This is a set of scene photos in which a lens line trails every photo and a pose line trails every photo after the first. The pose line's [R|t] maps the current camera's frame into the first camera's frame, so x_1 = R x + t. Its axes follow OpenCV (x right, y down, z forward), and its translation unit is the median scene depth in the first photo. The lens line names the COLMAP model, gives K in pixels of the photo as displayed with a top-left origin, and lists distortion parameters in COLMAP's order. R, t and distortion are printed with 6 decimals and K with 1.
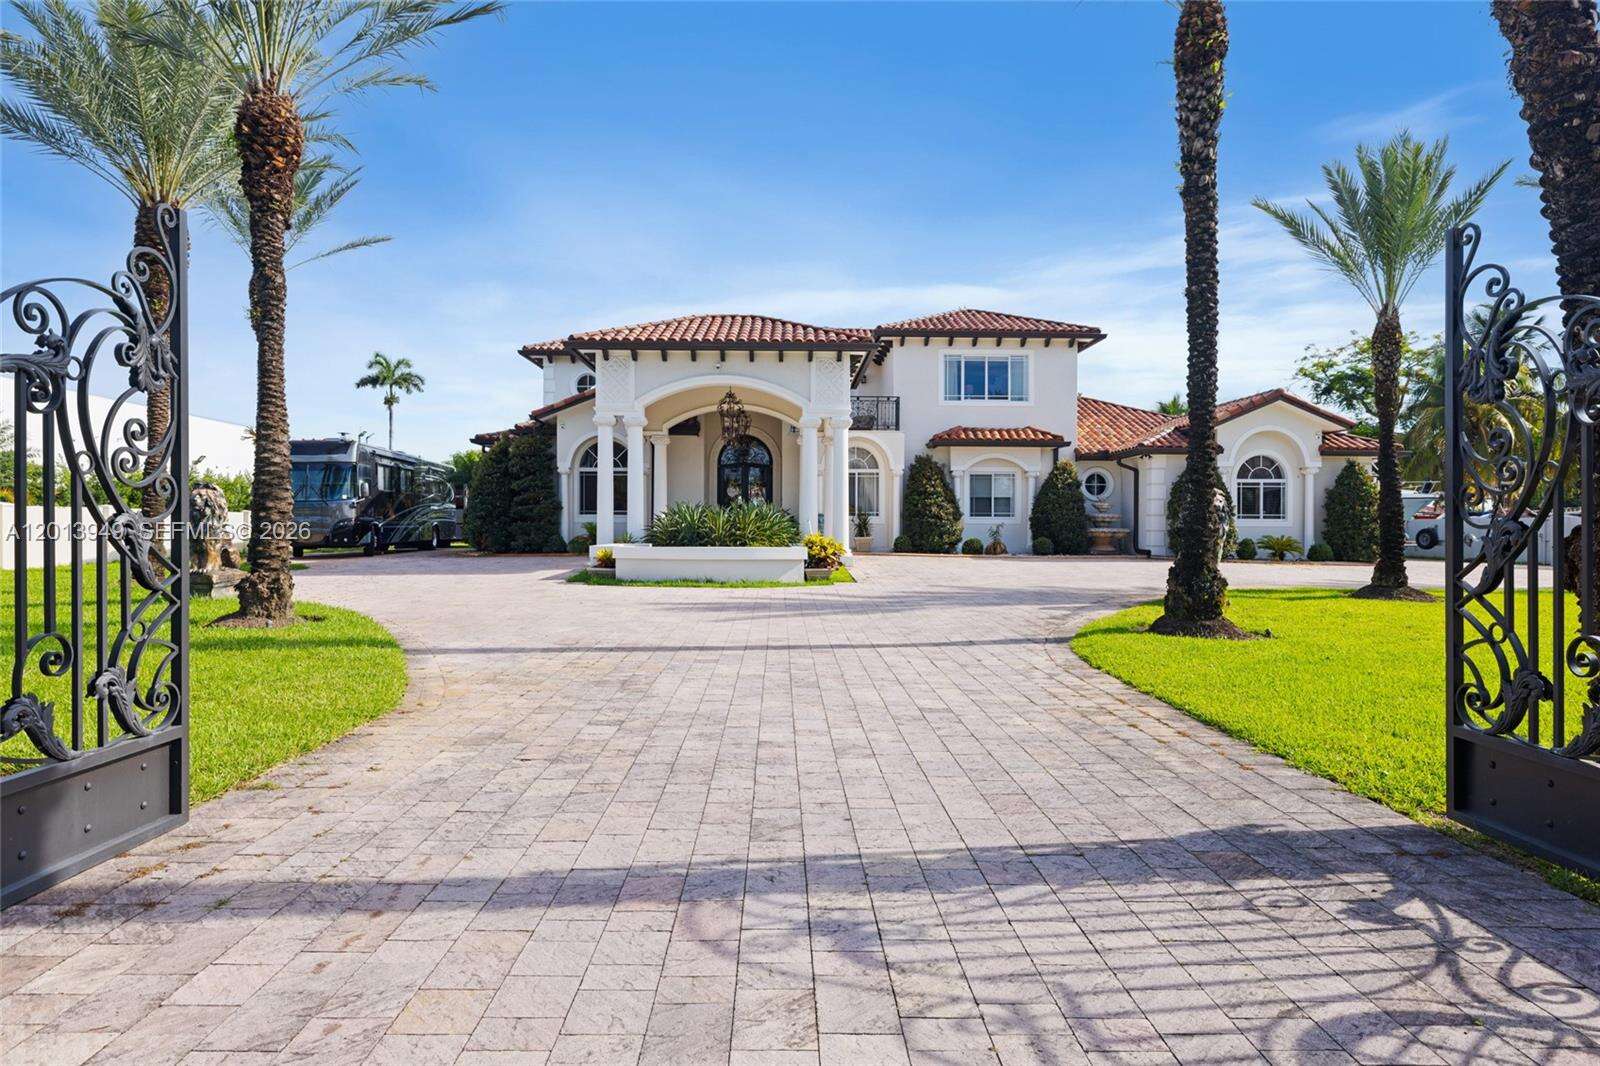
lens RADIAL K [[950.3, 0, 800.0], [0, 950.3, 533.0], [0, 0, 1]] dist [-0.001028, -0.000429]
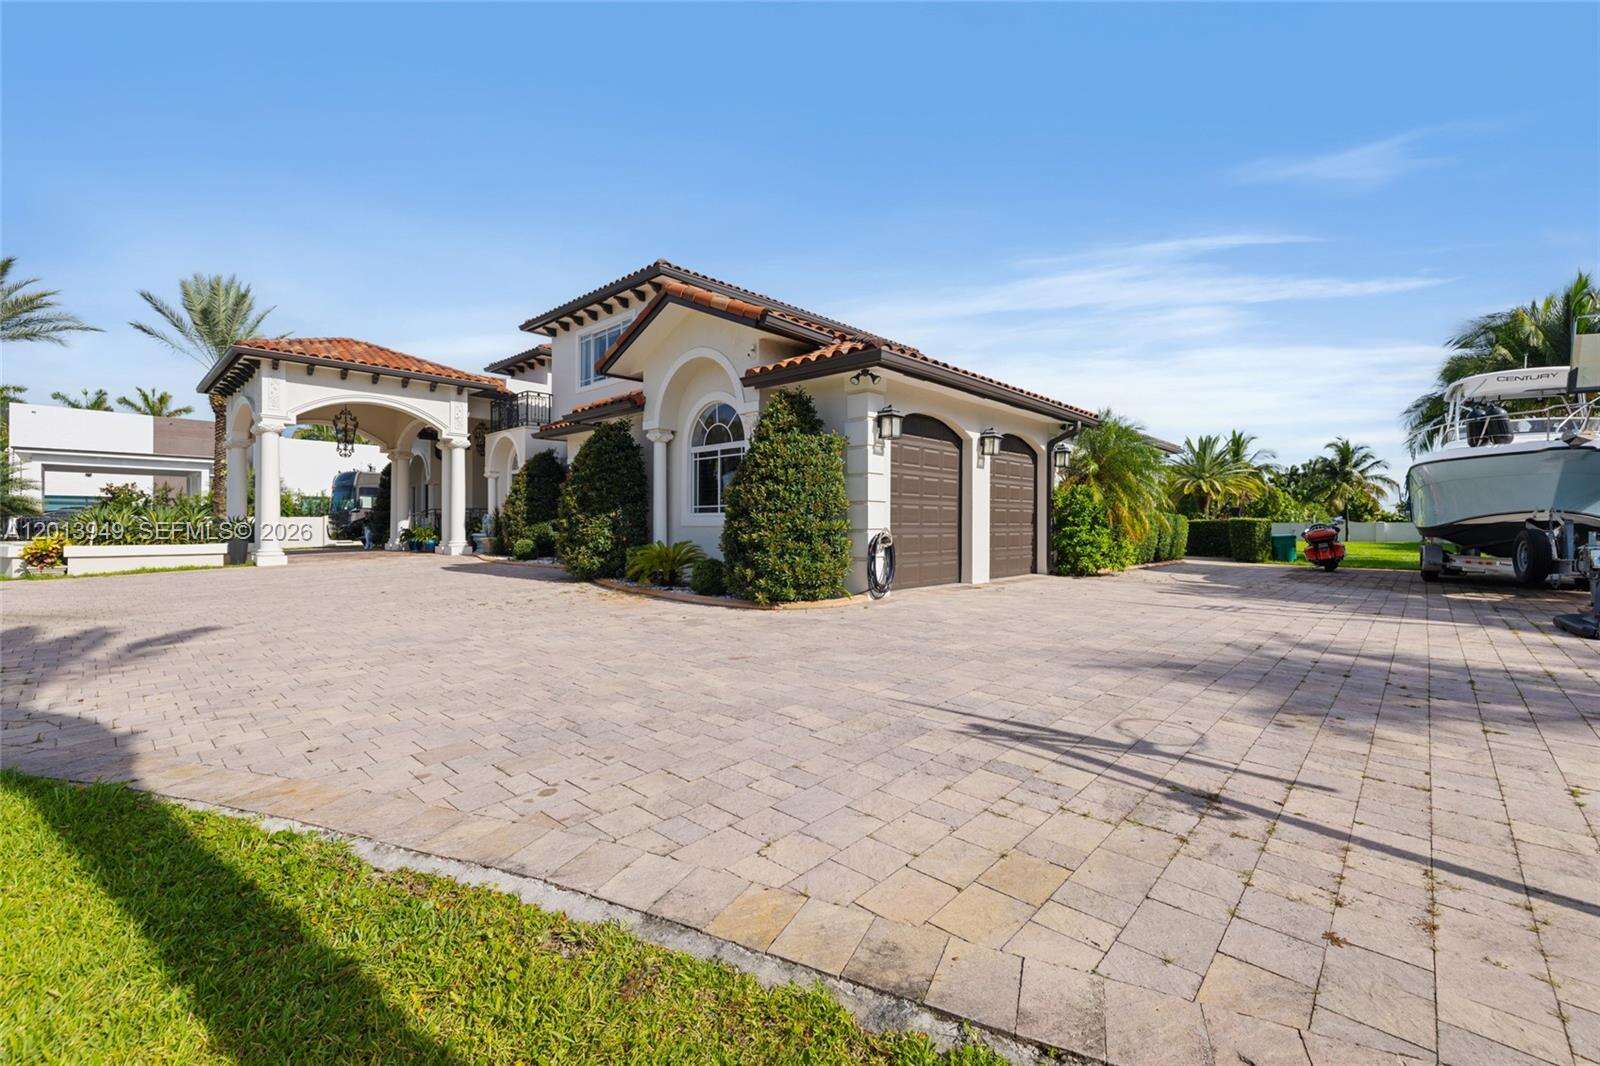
lens RADIAL K [[670.1, 0, 800.0], [0, 670.1, 533.0], [0, 0, 1]] dist [0.000804, 0.000126]
pose [[0.711757, 0.005973, -0.702400, 0.789067], [-0.003403, 0.999981, 0.005054, -0.004618], [0.702417, -0.001207, 0.711764, 0.725943]]
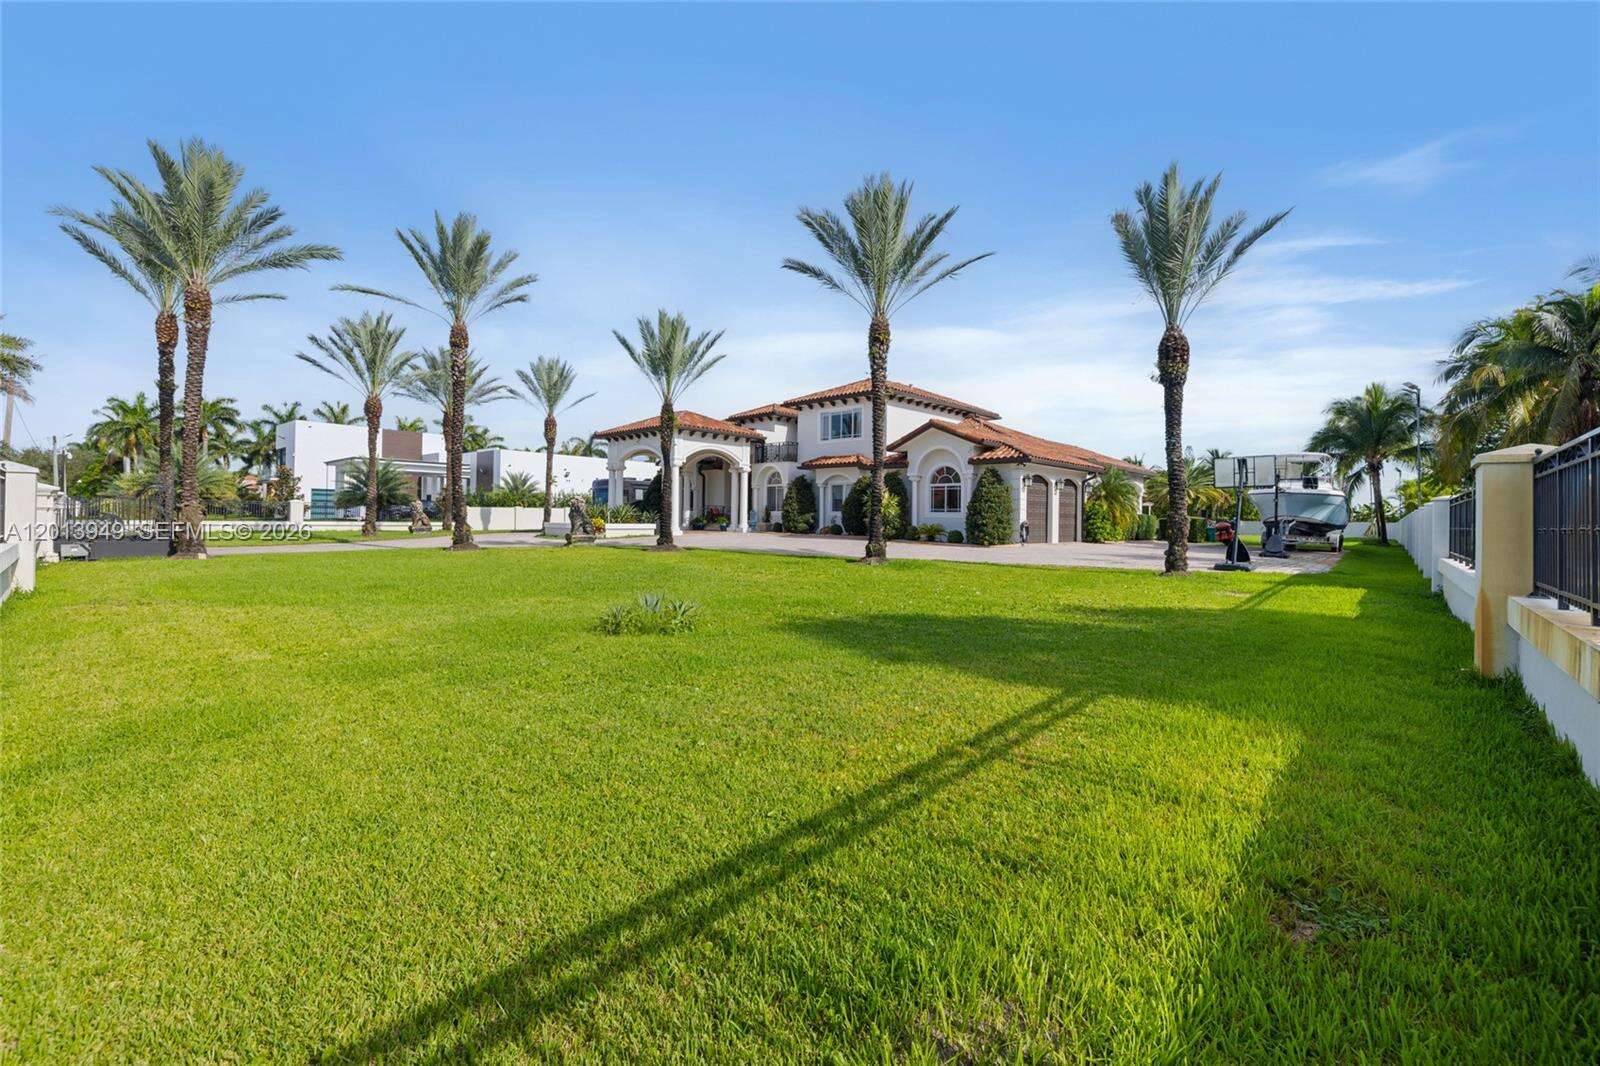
lens RADIAL K [[678.2, 0, 794.3], [0, 678.2, 519.5], [0, 0, 1]] dist [0.002333, 0.000139]
pose [[0.703764, 0.007625, -0.710393, 1.008862], [-0.016142, 0.999856, -0.005260, 0.004504], [0.710250, 0.015168, 0.703786, 0.143486]]
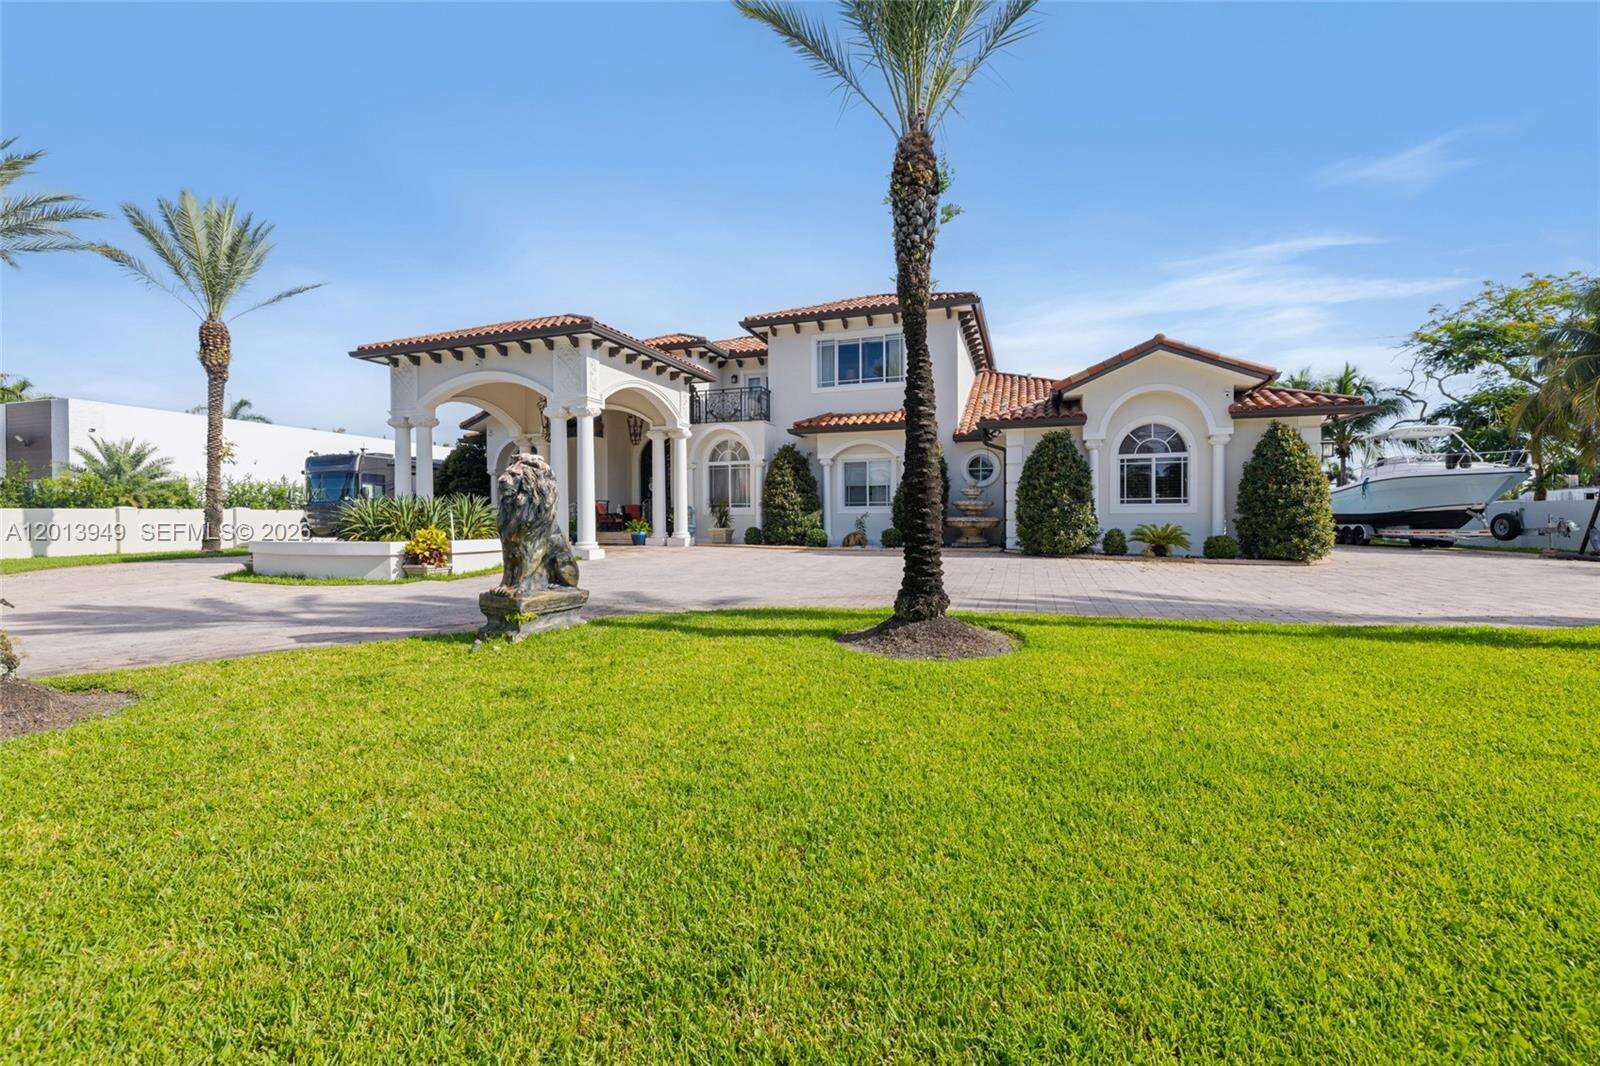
lens RADIAL K [[691.5, 0, 800.0], [0, 691.5, 533.0], [0, 0, 1]] dist [0.002913, 0.000609]
pose [[0.932975, -0.001077, -0.359940, 0.408382], [0.006536, 0.999881, 0.013950, -0.000224], [0.359882, -0.015367, 0.932871, 0.344106]]
